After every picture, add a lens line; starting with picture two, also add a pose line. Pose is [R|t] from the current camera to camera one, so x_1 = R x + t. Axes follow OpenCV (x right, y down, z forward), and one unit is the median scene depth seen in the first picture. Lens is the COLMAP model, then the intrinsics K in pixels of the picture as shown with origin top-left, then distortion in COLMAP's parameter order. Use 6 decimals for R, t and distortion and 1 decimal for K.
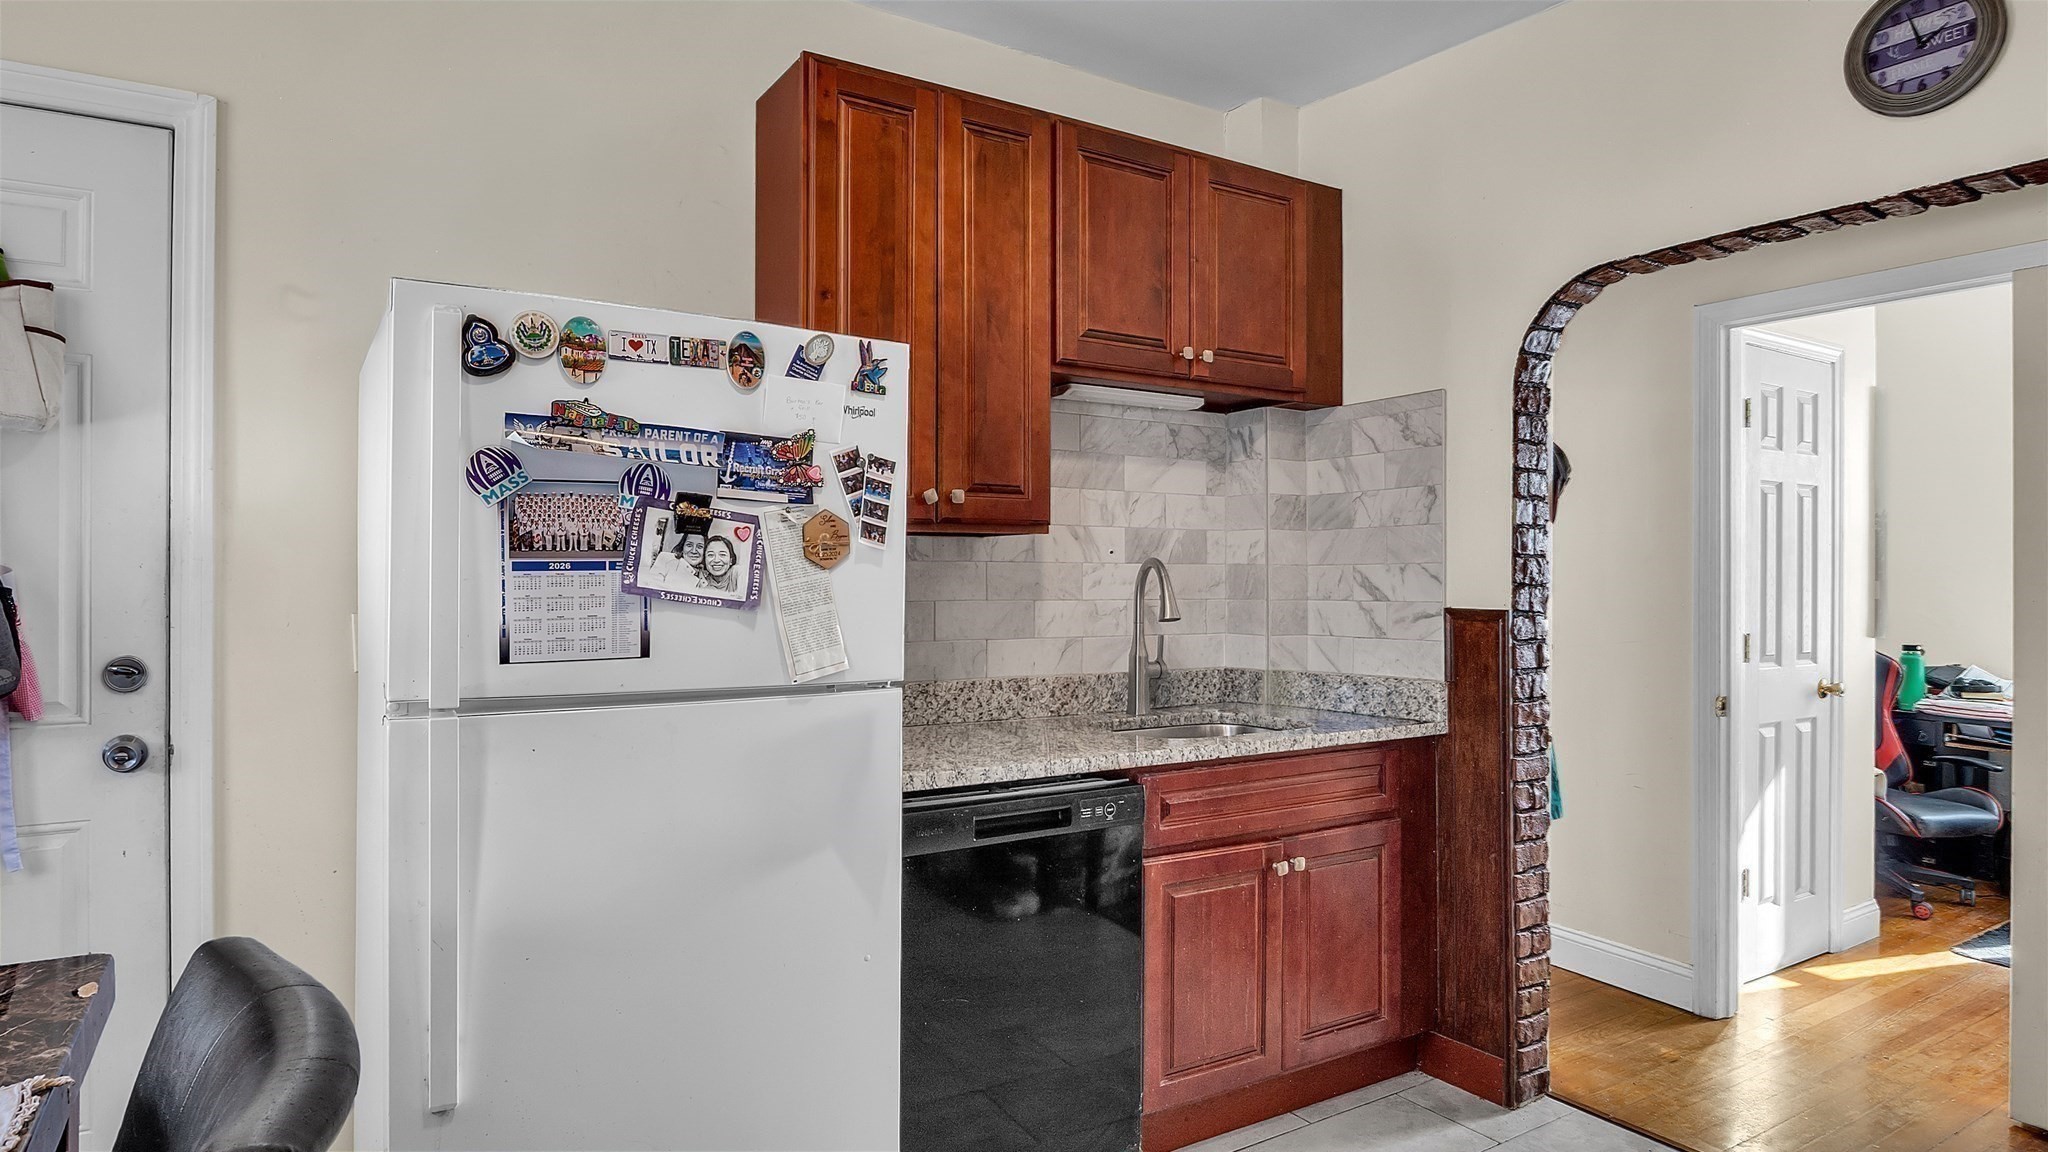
lens RADIAL K [[1127.6, 0, 1032.2], [0, 1127.6, 576.2], [0, 0, 1]] dist [-0.006274, -0.006559]
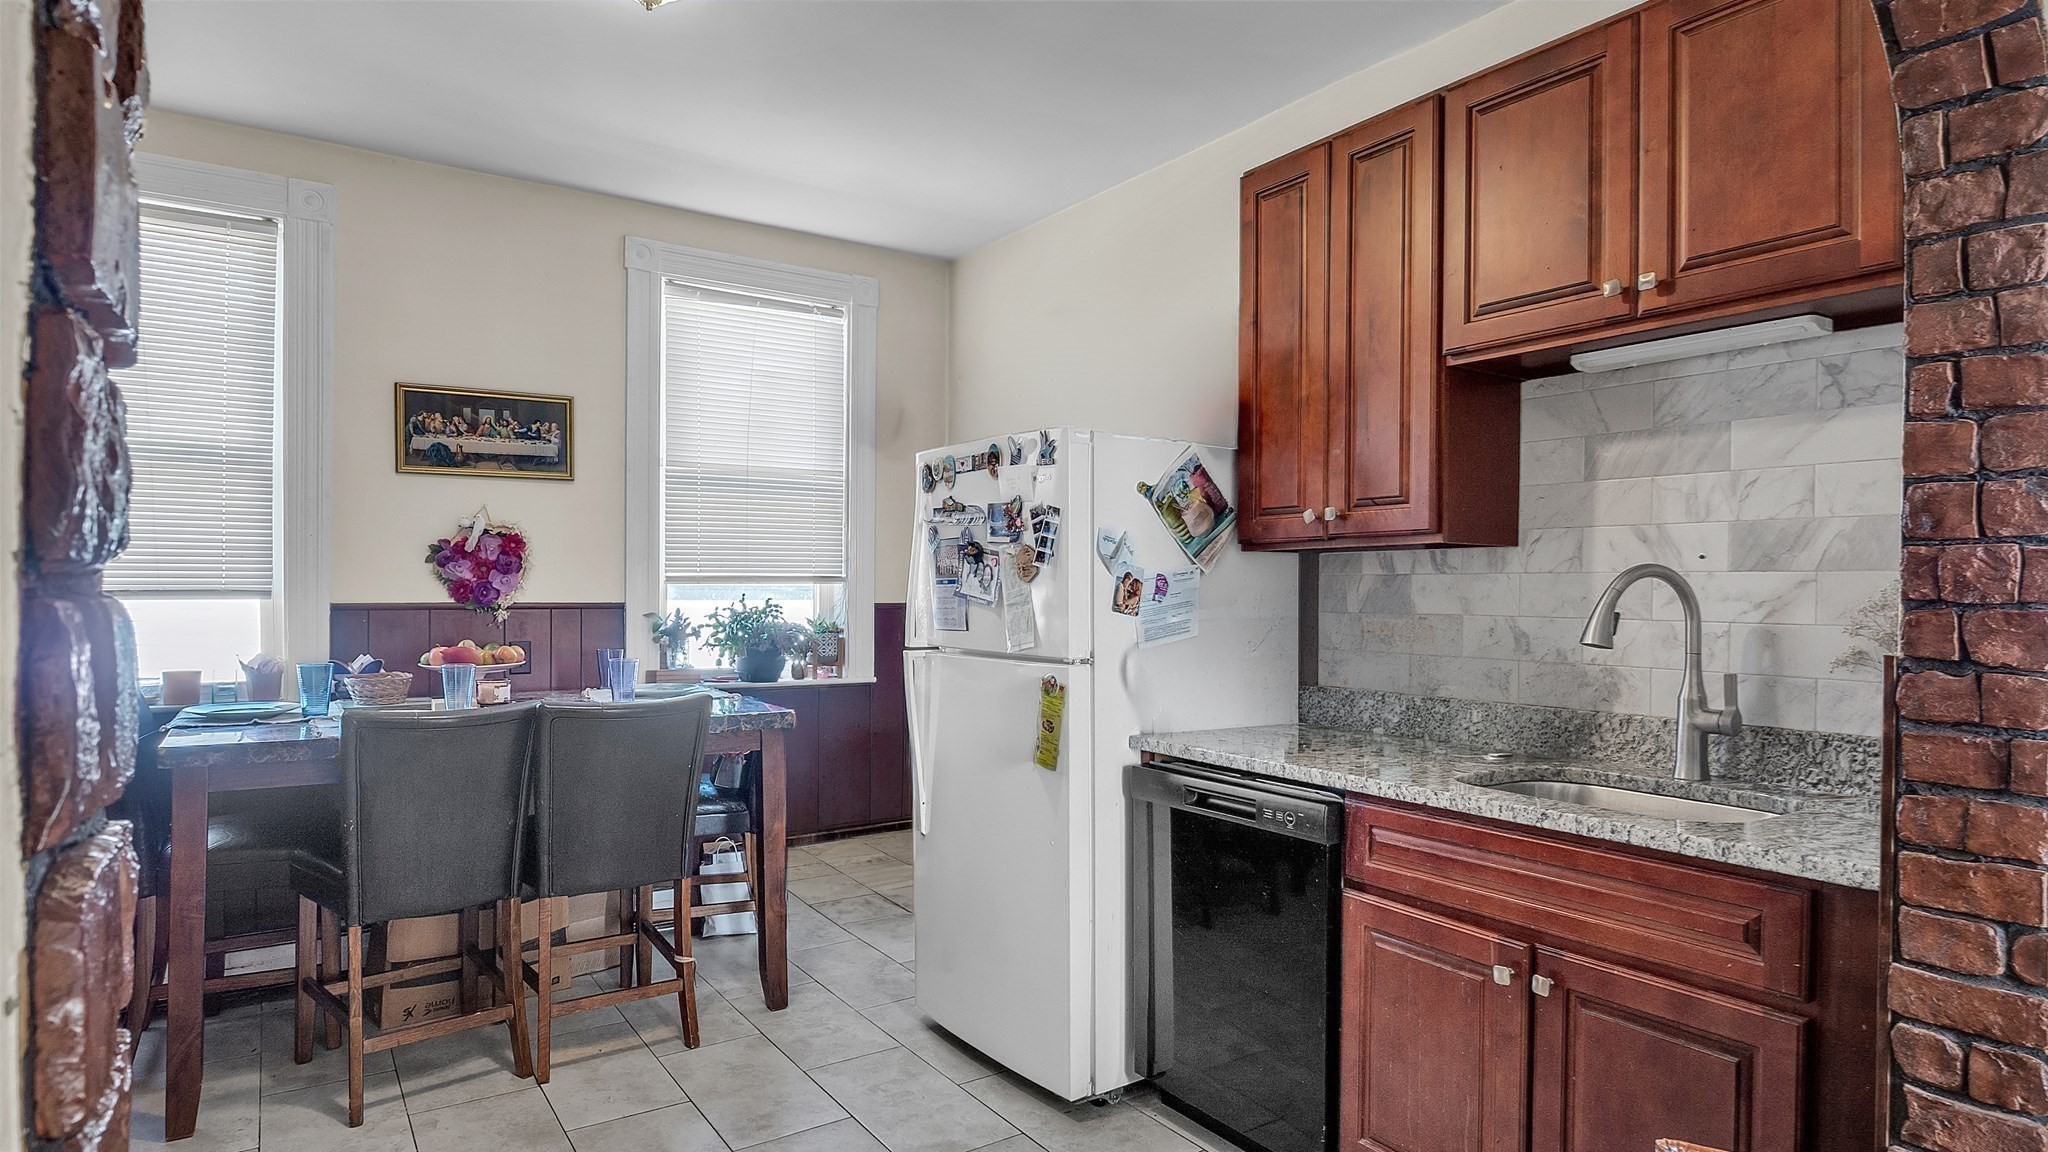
lens RADIAL K [[1127.6, 0, 1031.3], [0, 1127.6, 587.0], [0, 0, 1]] dist [-0.006274, -0.006559]
pose [[0.036454, -0.003109, -0.999331, 1.387899], [-0.004606, 0.999984, -0.003279, 0.004897], [0.999325, 0.004722, 0.036439, 0.945865]]
